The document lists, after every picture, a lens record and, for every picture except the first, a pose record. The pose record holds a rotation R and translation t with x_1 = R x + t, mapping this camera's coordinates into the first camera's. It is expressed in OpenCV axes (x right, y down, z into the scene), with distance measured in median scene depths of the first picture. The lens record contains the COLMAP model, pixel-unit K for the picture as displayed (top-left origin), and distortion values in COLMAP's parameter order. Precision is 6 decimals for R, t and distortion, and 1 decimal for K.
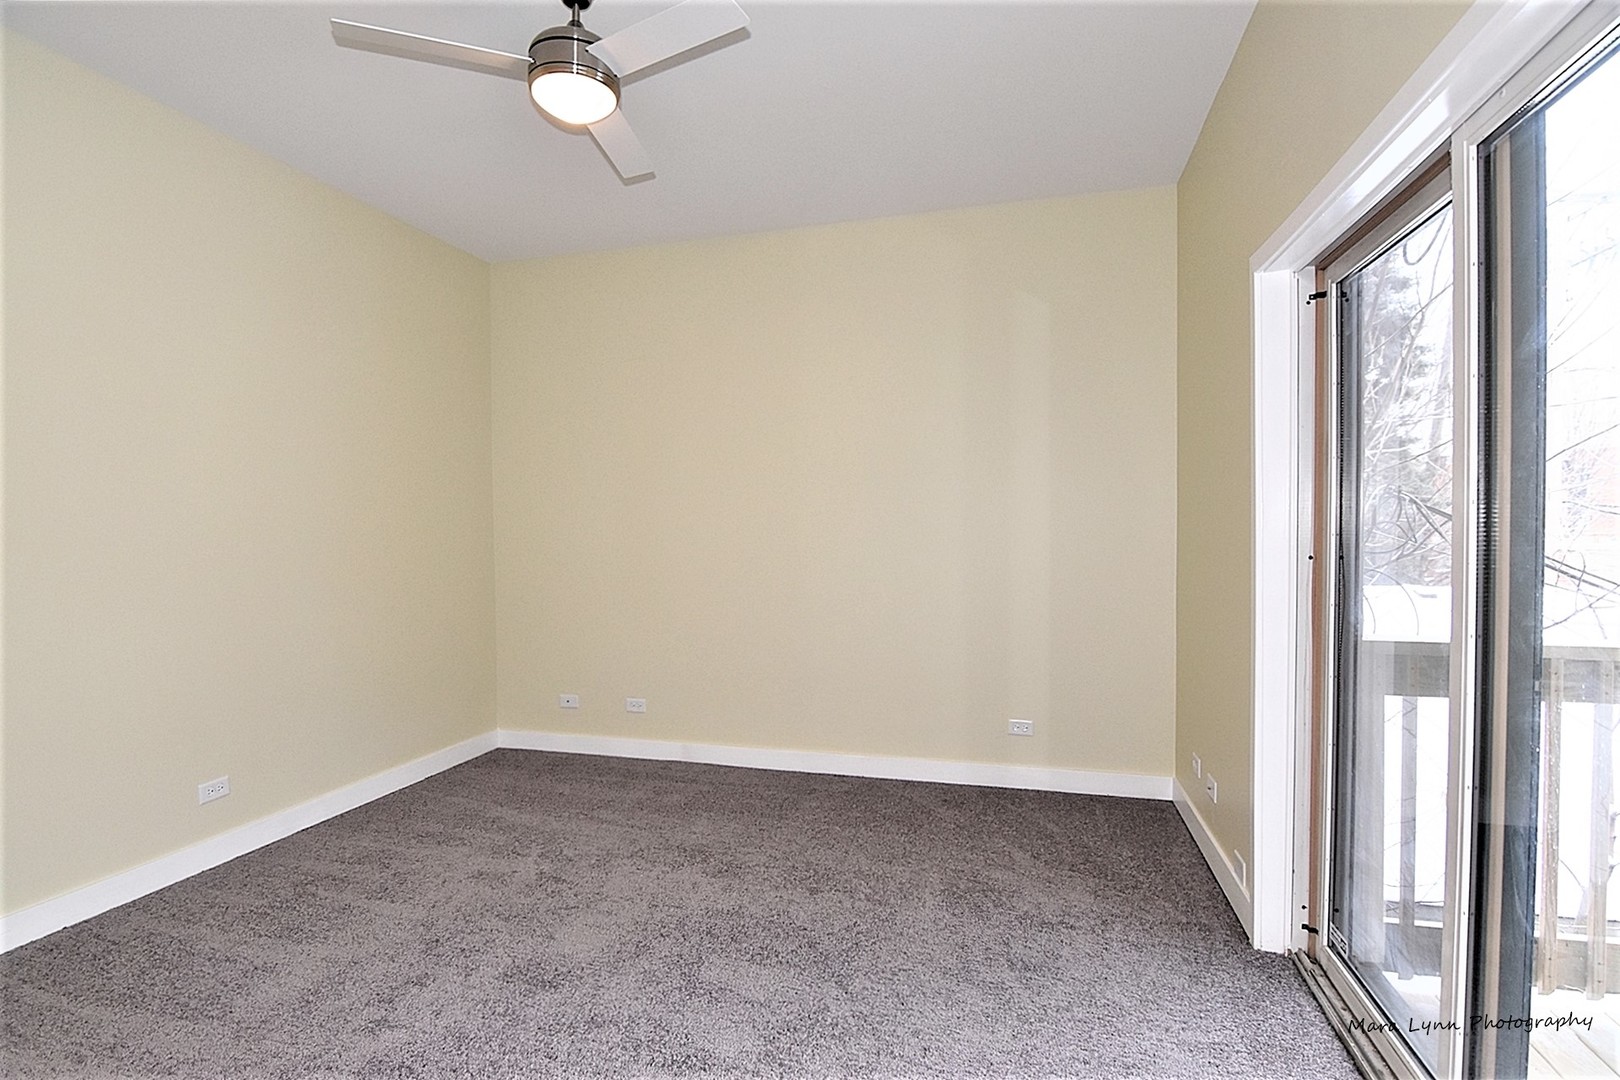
lens RADIAL K [[788.1, 0, 778.8], [0, 788.1, 541.5], [0, 0, 1]] dist [-0.005088, -0.009937]
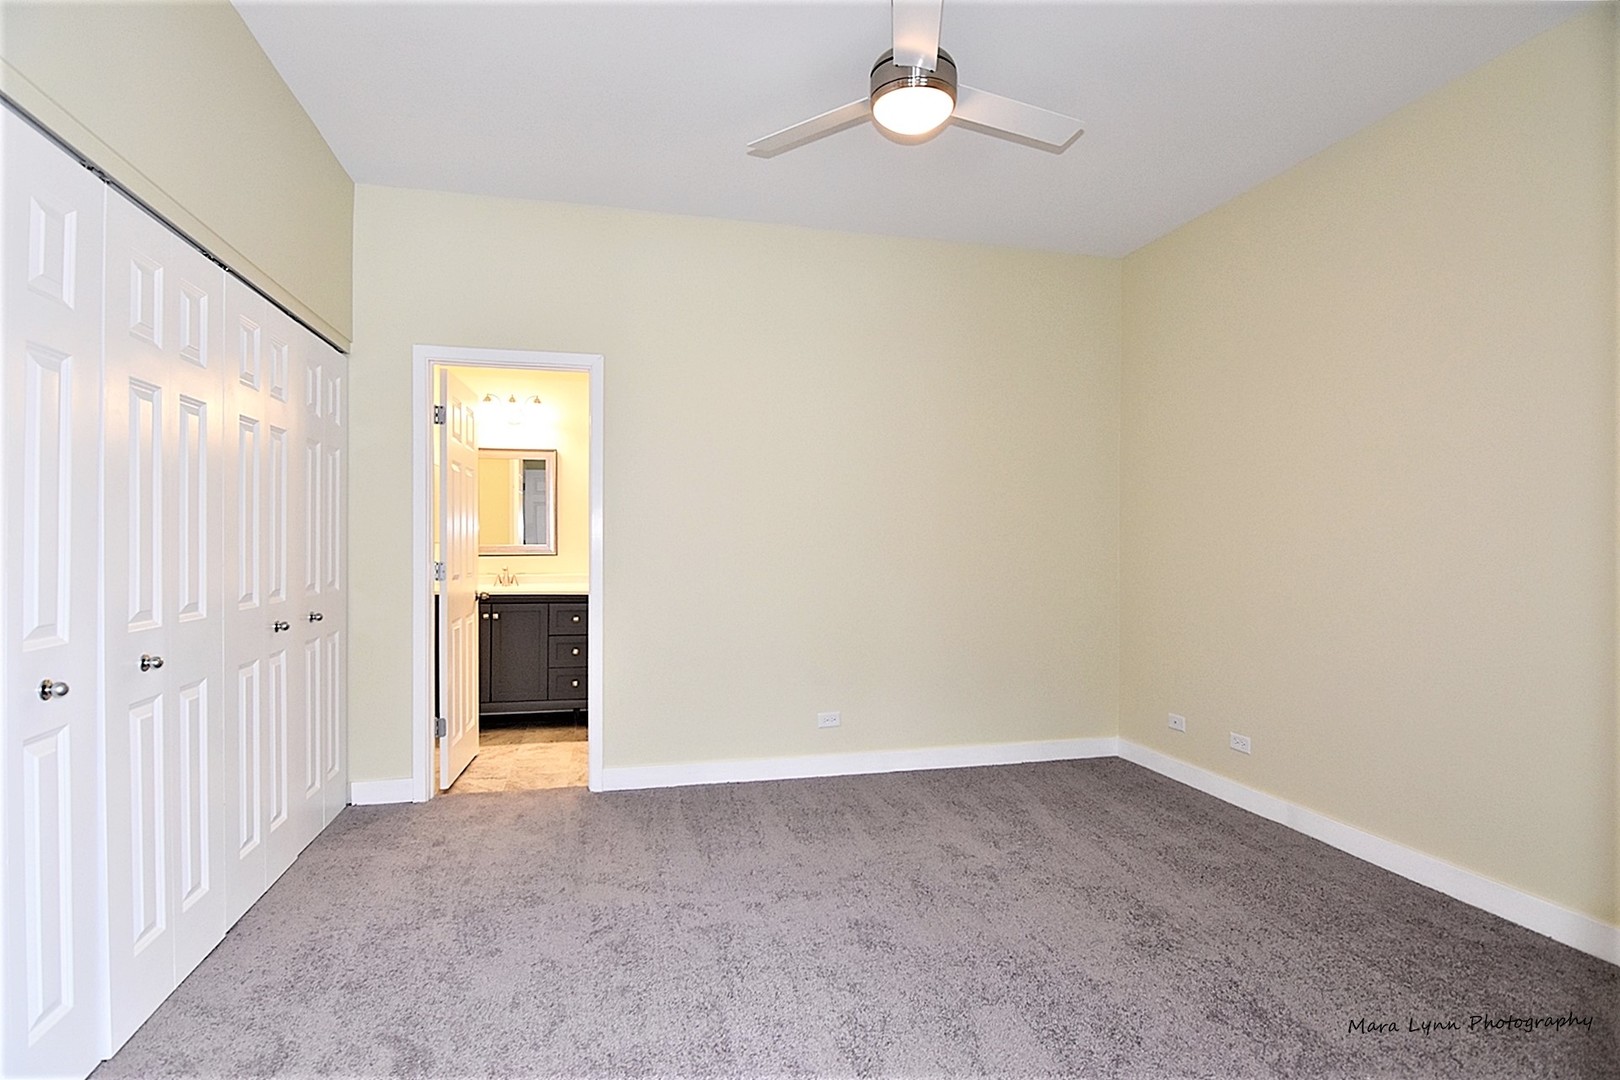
lens RADIAL K [[788.1, 0, 803.4], [0, 788.1, 540.3], [0, 0, 1]] dist [-0.005088, -0.009937]
pose [[0.511937, 0.012854, -0.858927, 0.392317], [-0.022533, 0.999745, 0.001531, 0.005467], [0.858728, 0.018571, 0.512096, 0.240081]]
